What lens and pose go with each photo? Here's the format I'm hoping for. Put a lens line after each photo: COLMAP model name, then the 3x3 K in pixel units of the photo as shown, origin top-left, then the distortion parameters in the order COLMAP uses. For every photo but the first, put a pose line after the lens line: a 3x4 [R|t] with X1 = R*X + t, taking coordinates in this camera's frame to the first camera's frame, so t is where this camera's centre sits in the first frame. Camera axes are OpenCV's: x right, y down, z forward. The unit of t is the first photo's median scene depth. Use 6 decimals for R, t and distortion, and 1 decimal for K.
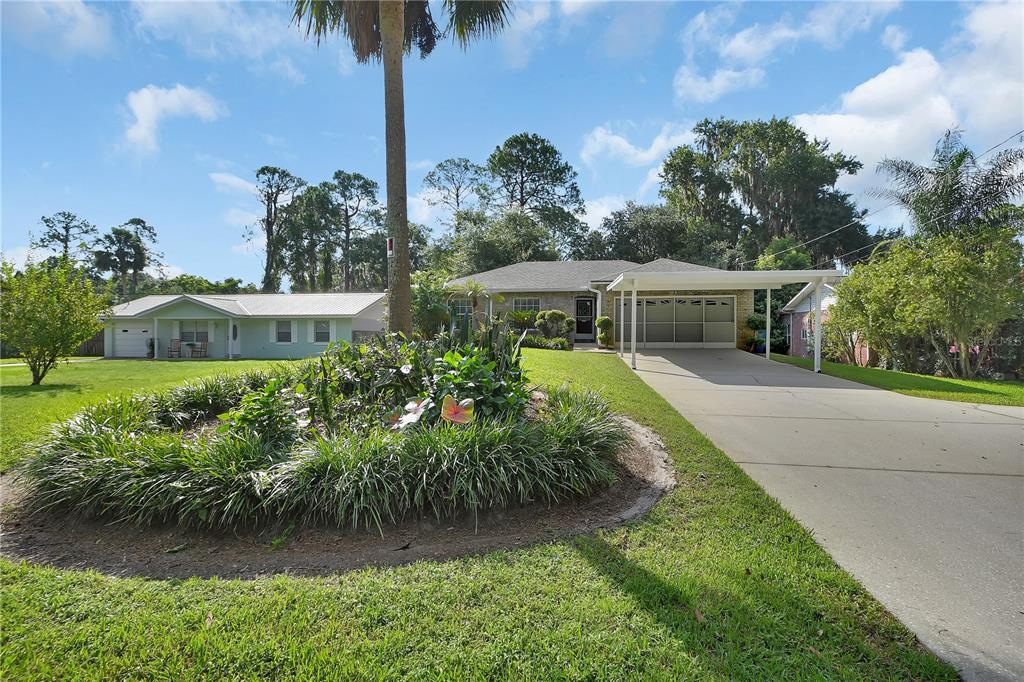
lens RADIAL K [[506.8, 0, 512.0], [0, 506.8, 341.0], [0, 0, 1]] dist [0.026146, 0.000061]
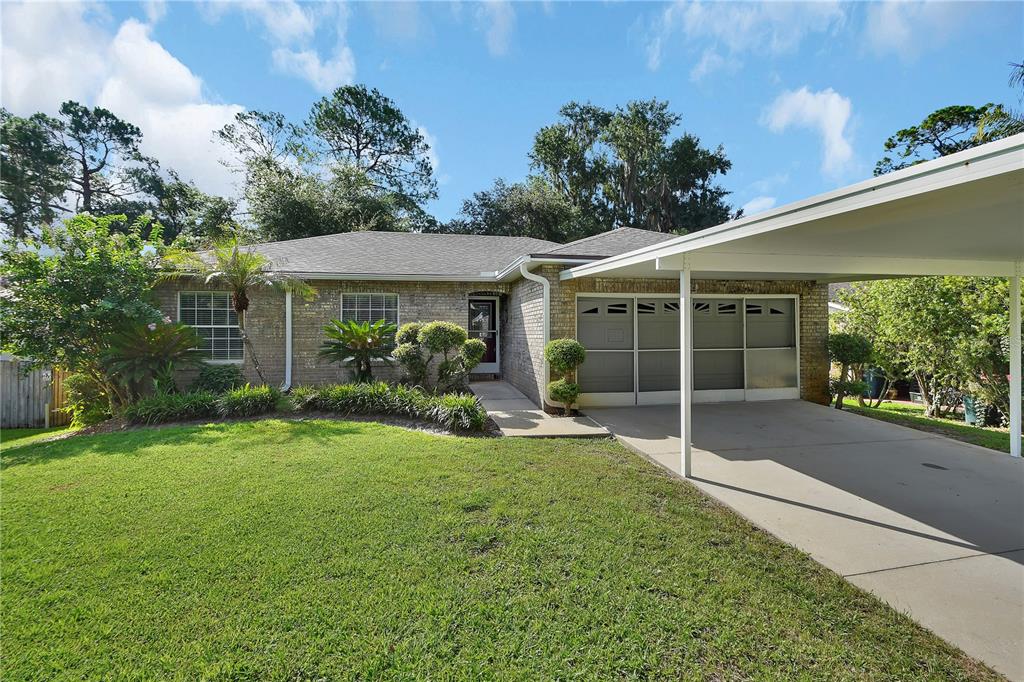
lens RADIAL K [[468.3, 0, 512.0], [0, 468.3, 341.0], [0, 0, 1]] dist [-0.000979, -0.000413]
pose [[0.945418, -0.012002, 0.325640, 0.005510], [0.010657, 0.999926, 0.005915, -0.019759], [-0.325687, -0.002122, 0.945475, 0.257970]]
